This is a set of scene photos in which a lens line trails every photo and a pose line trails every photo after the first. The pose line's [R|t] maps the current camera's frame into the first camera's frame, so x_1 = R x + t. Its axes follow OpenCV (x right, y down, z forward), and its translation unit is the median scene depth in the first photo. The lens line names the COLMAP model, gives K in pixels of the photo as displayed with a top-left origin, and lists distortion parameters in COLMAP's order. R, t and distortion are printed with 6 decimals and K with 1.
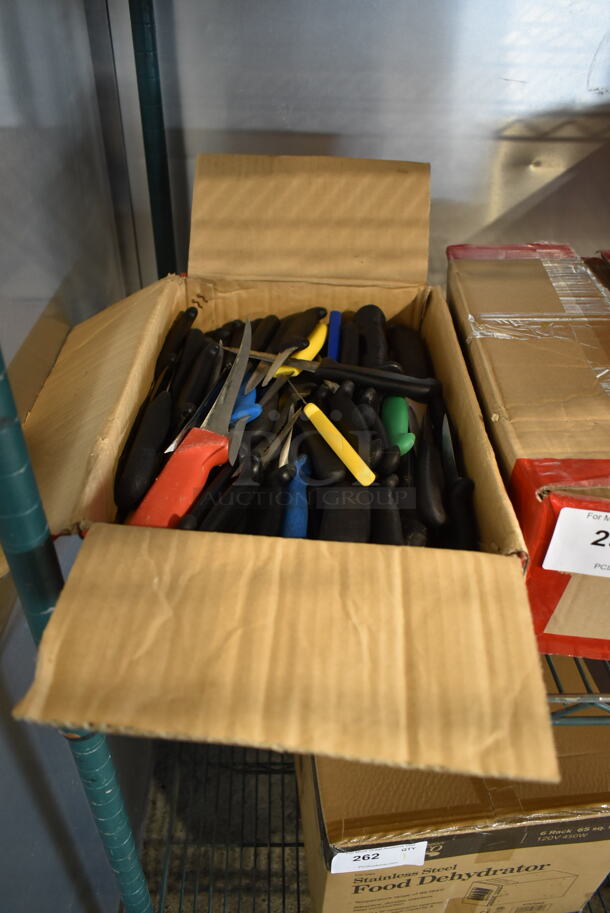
lens RADIAL K [[714.4, 0, 305.0], [0, 714.4, 456.5], [0, 0, 1]] dist [0.007538, -0.000972]
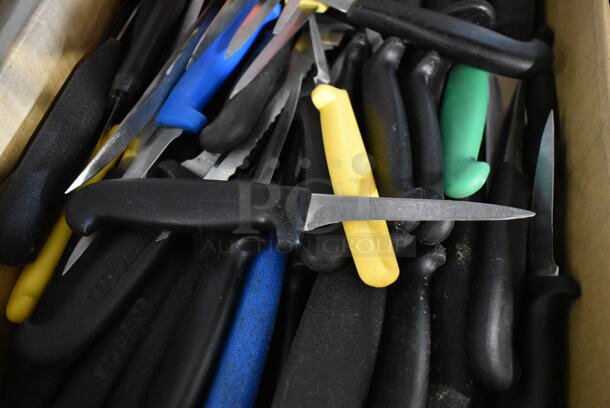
lens RADIAL K [[517.1, 0, 305.0], [0, 517.1, 204.0], [0, 0, 1]] dist [-0.007164, -0.000358]
pose [[0.982215, 0.122985, -0.141876, 0.060695], [-0.053621, 0.907883, 0.415780, -0.147948], [0.179941, -0.400778, 0.898331, 0.510497]]
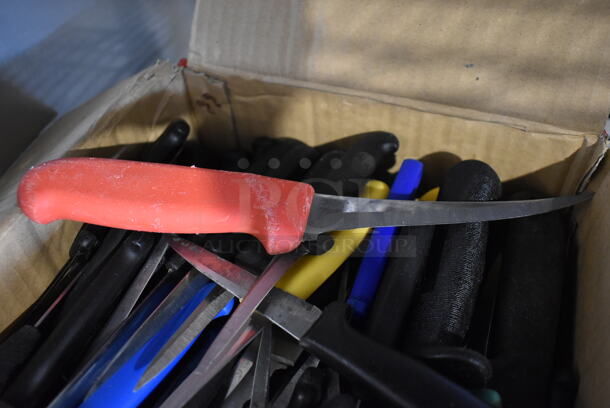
lens RADIAL K [[532.0, 0, 318.4], [0, 532.0, 203.2], [0, 0, 1]] dist [0.000818, 0.000891]
pose [[0.940512, 0.189015, -0.282332, 0.110120], [-0.128738, 0.967261, 0.218705, -0.286225], [0.314428, -0.169348, 0.934054, 0.659909]]
